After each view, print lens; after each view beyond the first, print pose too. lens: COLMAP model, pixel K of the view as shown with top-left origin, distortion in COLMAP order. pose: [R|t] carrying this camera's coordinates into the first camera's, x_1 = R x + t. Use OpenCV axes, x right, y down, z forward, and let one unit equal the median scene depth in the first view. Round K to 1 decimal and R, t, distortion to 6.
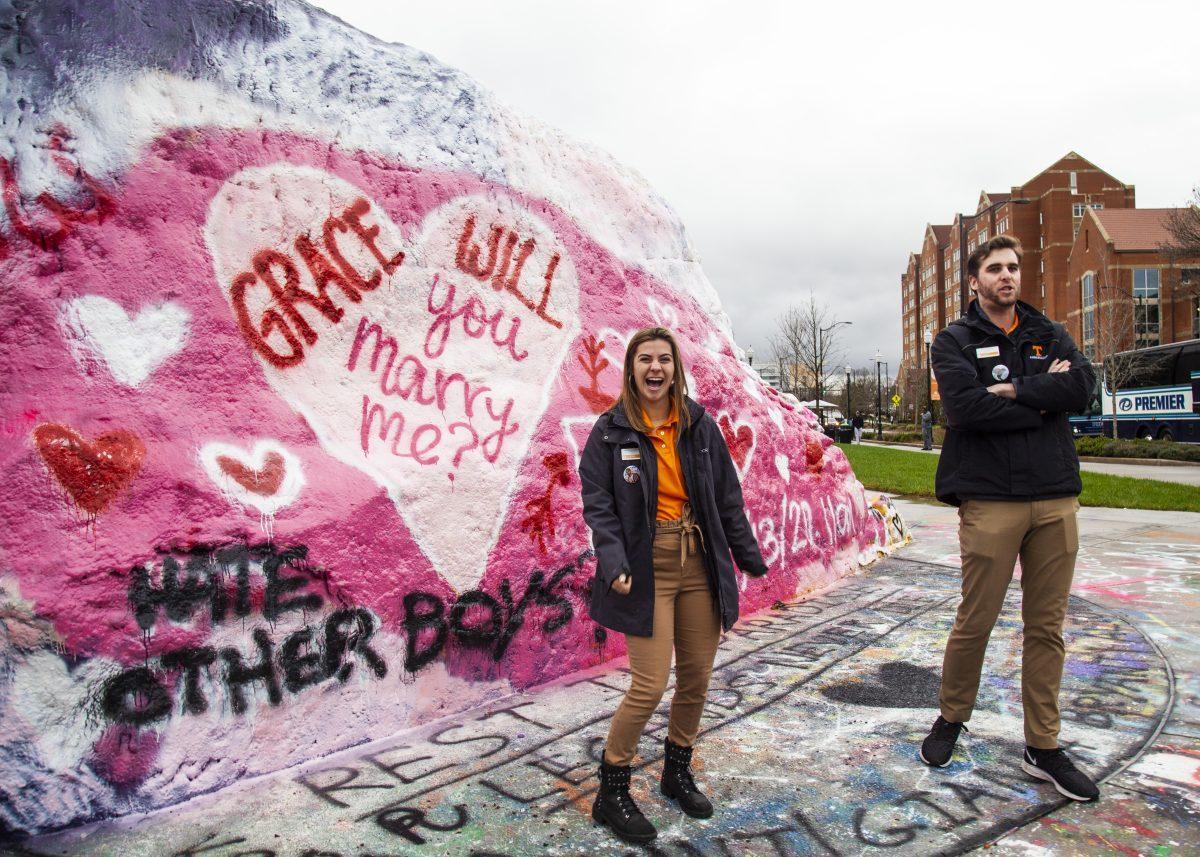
lens RADIAL K [[939.1, 0, 652.7], [0, 939.1, 443.6], [0, 0, 1]] dist [-0.124458, 0.080454]
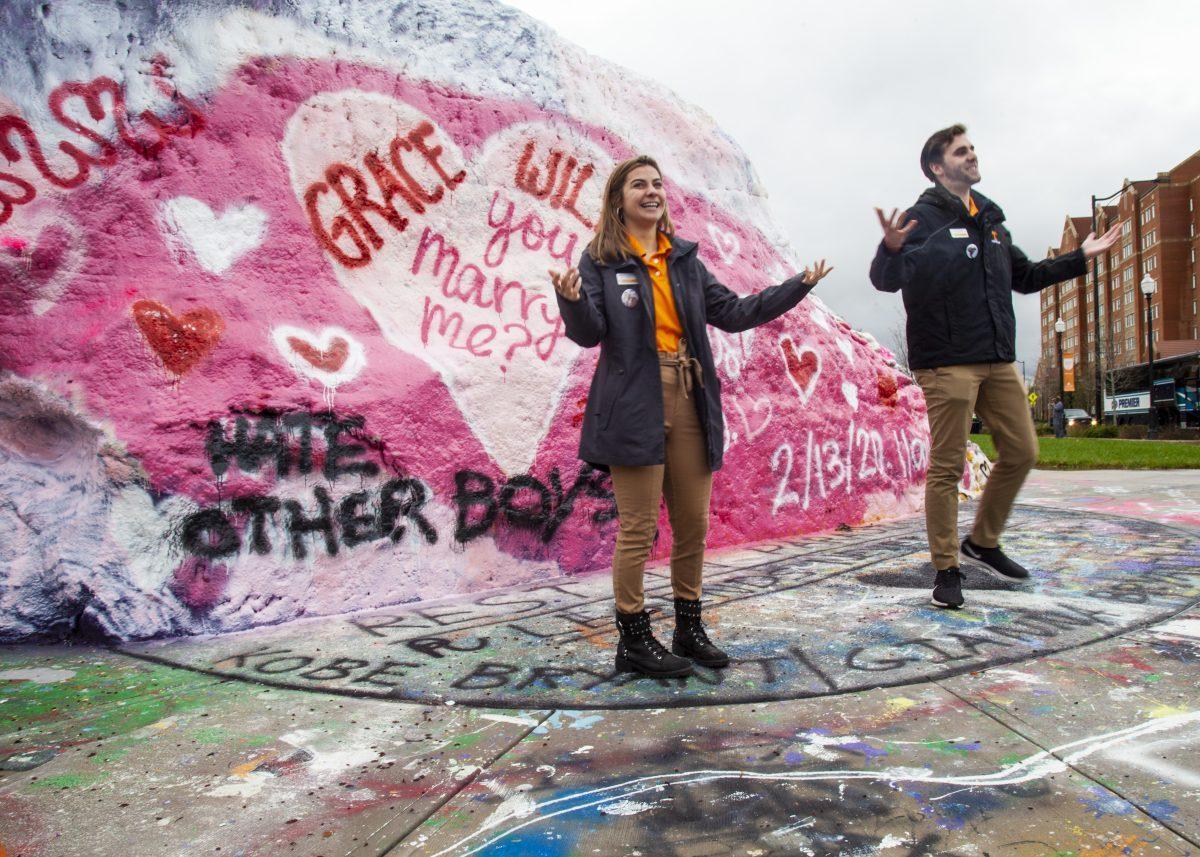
lens RADIAL K [[932.5, 0, 635.2], [0, 932.5, 453.3], [0, 0, 1]] dist [-0.127180, 0.084802]
pose [[0.986532, -0.002805, -0.163547, 0.107248], [0.002568, 0.999995, -0.001659, 0.131509], [0.163550, 0.001216, 0.986534, -0.034888]]
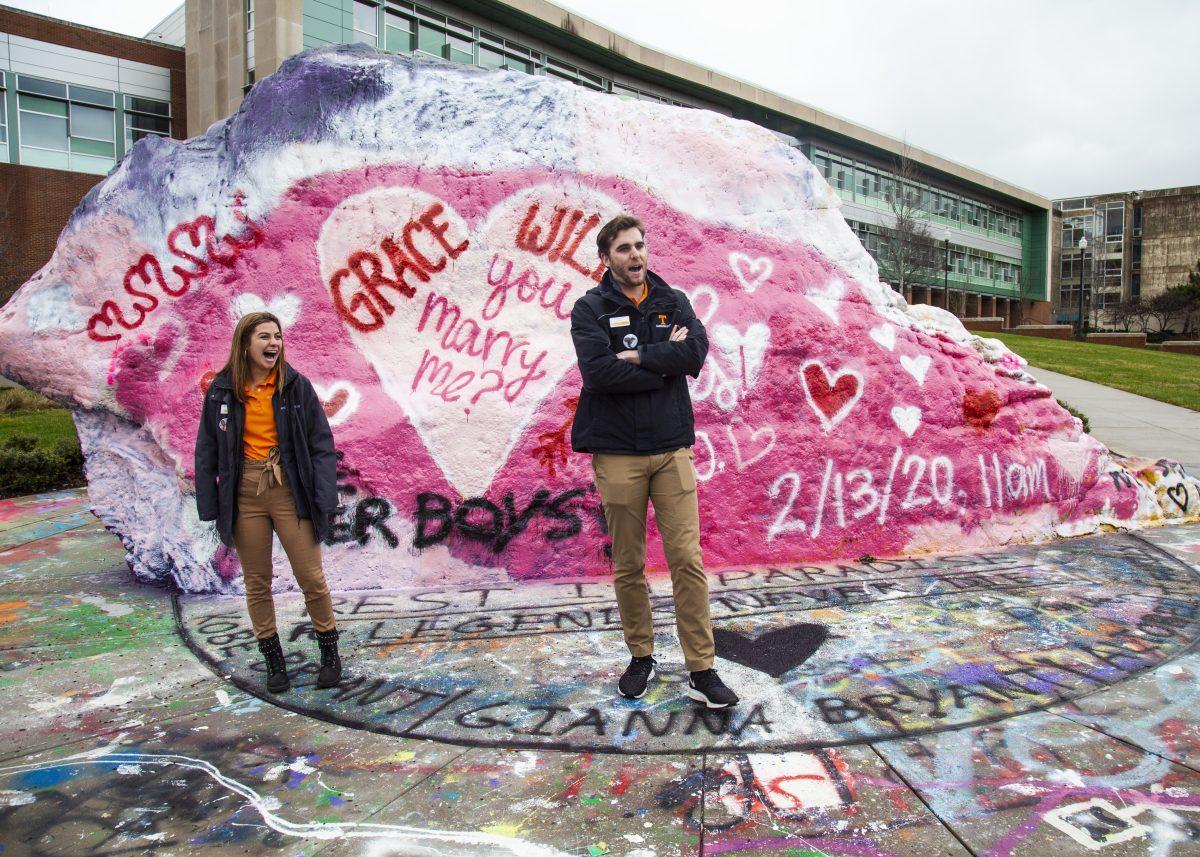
lens RADIAL K [[946.7, 0, 600.9], [0, 946.7, 444.4], [0, 0, 1]] dist [-0.127579, 0.107275]
pose [[0.734703, 0.082581, -0.673343, 0.818712], [-0.021581, 0.994906, 0.098471, -0.053532], [0.678045, -0.057816, 0.732743, 0.130190]]
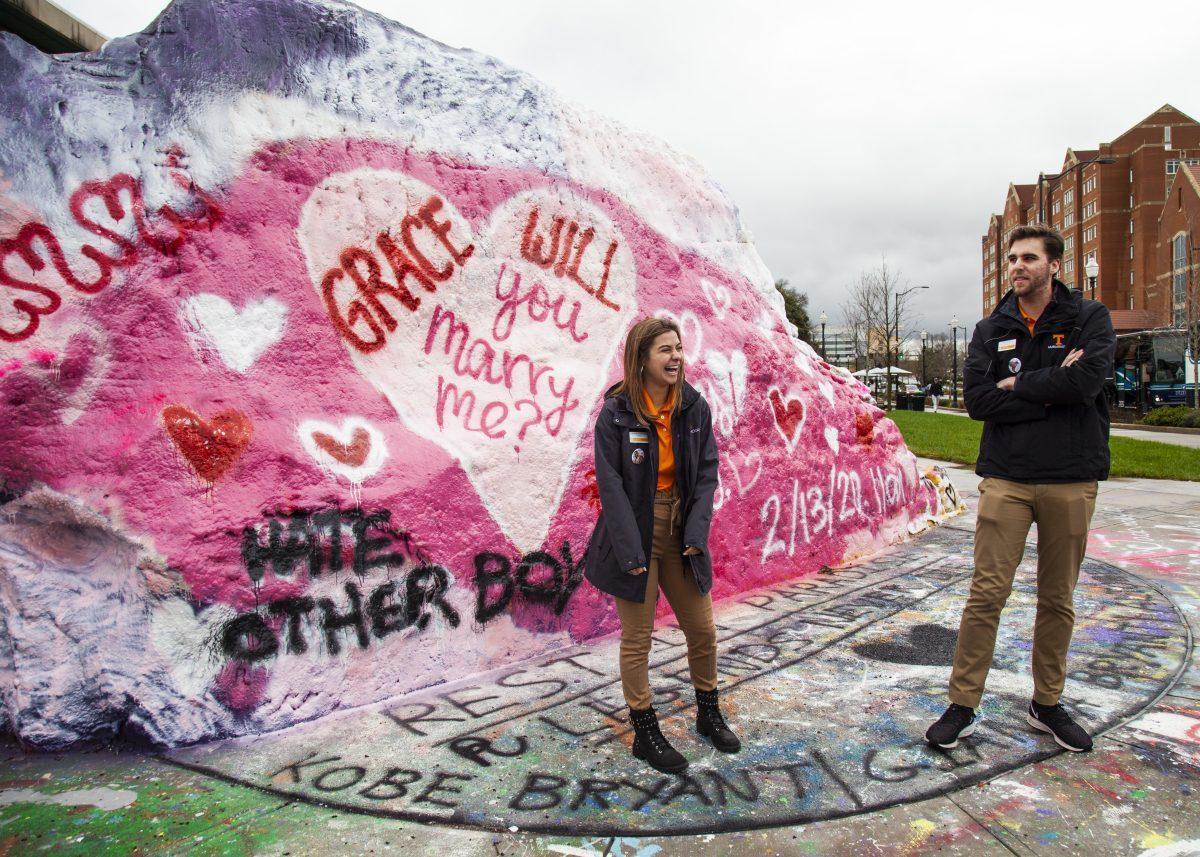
lens RADIAL K [[940.4, 0, 638.4], [0, 940.4, 454.6], [0, 0, 1]] dist [-0.126106, 0.086644]
pose [[0.995411, 0.005927, -0.095513, 0.033782], [-0.001209, 0.998779, 0.049380, -0.013080], [0.095689, -0.049038, 0.994203, -0.093729]]
